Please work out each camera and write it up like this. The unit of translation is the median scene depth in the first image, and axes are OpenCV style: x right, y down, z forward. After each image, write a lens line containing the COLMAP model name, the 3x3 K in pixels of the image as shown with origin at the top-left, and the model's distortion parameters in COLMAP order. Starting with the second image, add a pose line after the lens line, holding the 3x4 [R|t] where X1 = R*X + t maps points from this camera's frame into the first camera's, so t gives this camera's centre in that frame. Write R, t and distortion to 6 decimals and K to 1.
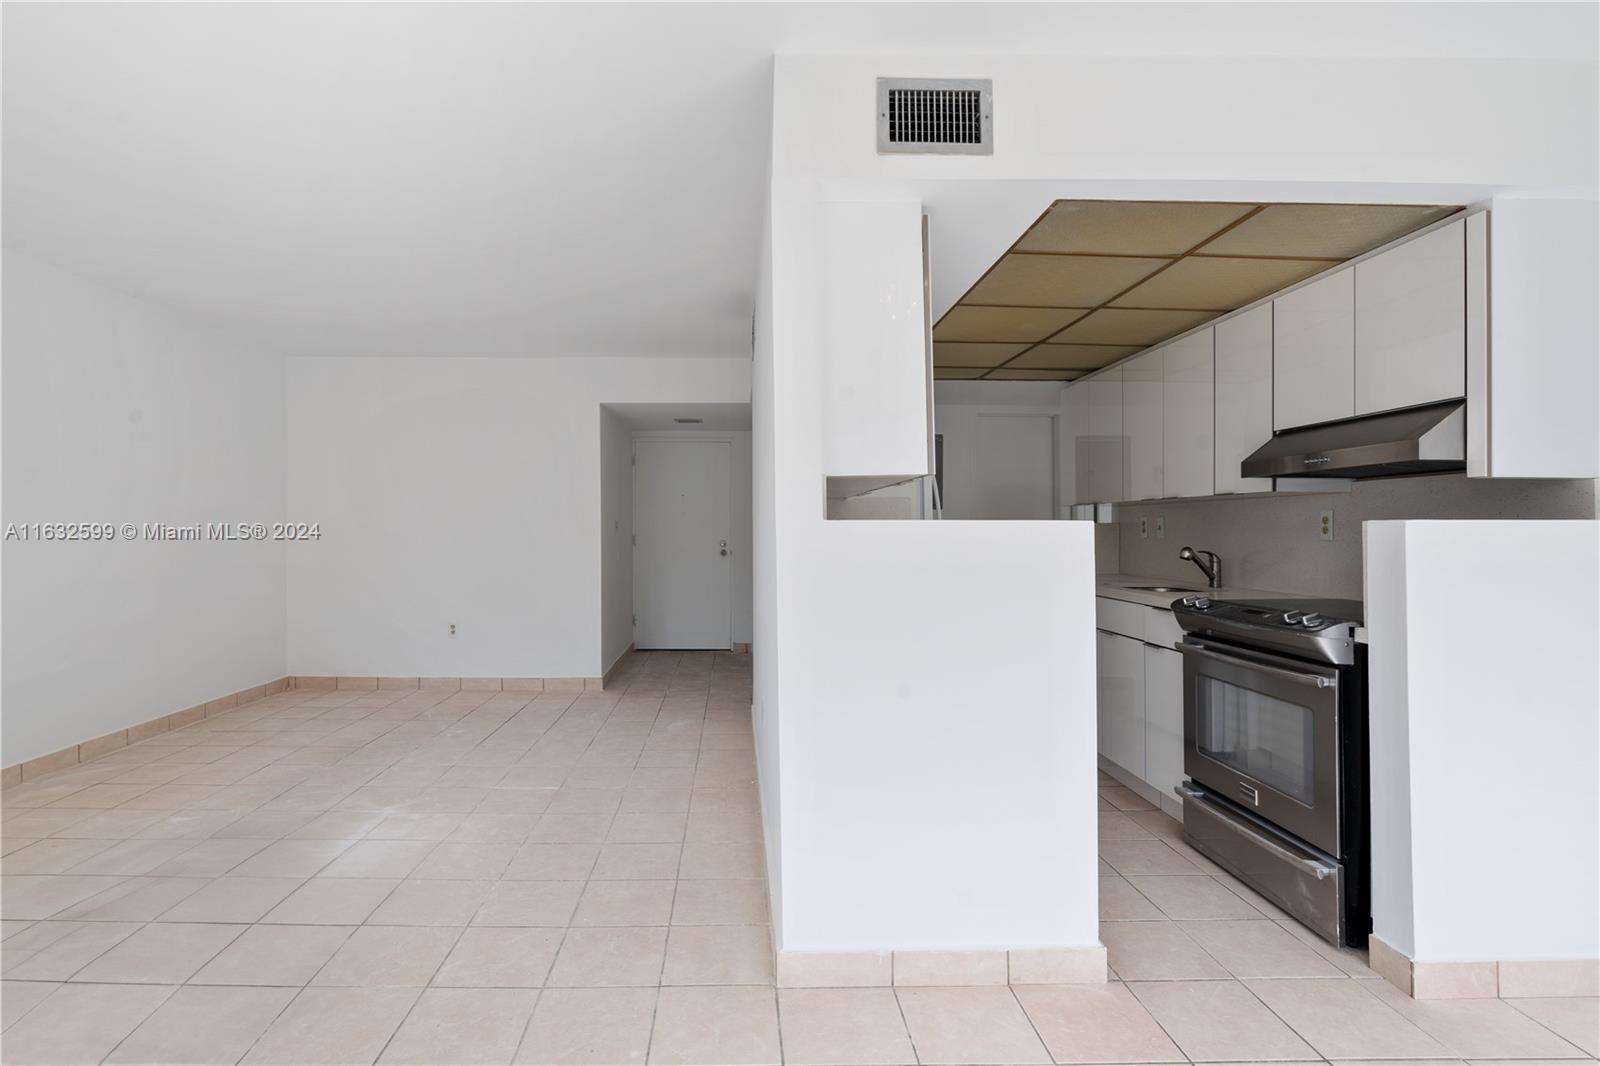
lens RADIAL K [[754.3, 0, 738.7], [0, 754.3, 521.8], [0, 0, 1]] dist [-0.006909, 0.001182]
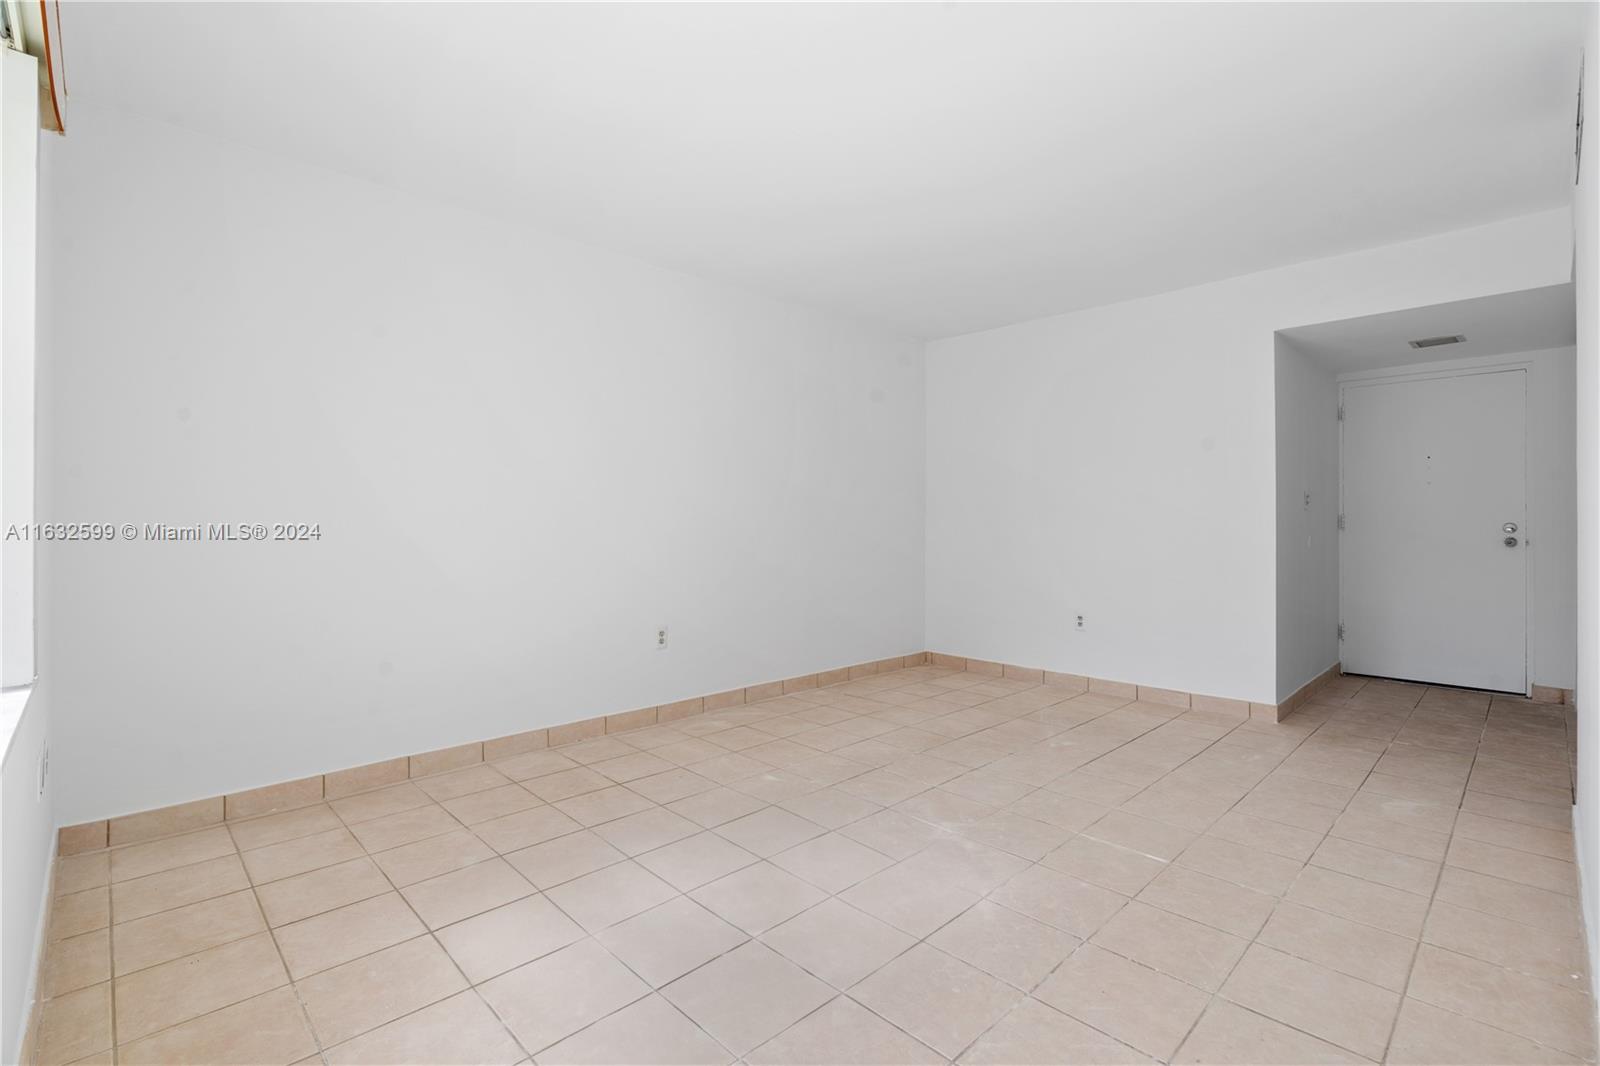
lens RADIAL K [[726.6, 0, 802.9], [0, 726.6, 523.4], [0, 0, 1]] dist [-0.012809, 0.003649]
pose [[0.693891, -0.001181, -0.720079, 0.006439], [0.008483, 0.999943, 0.006536, 0.032004], [0.720030, -0.010644, 0.693861, 0.281267]]
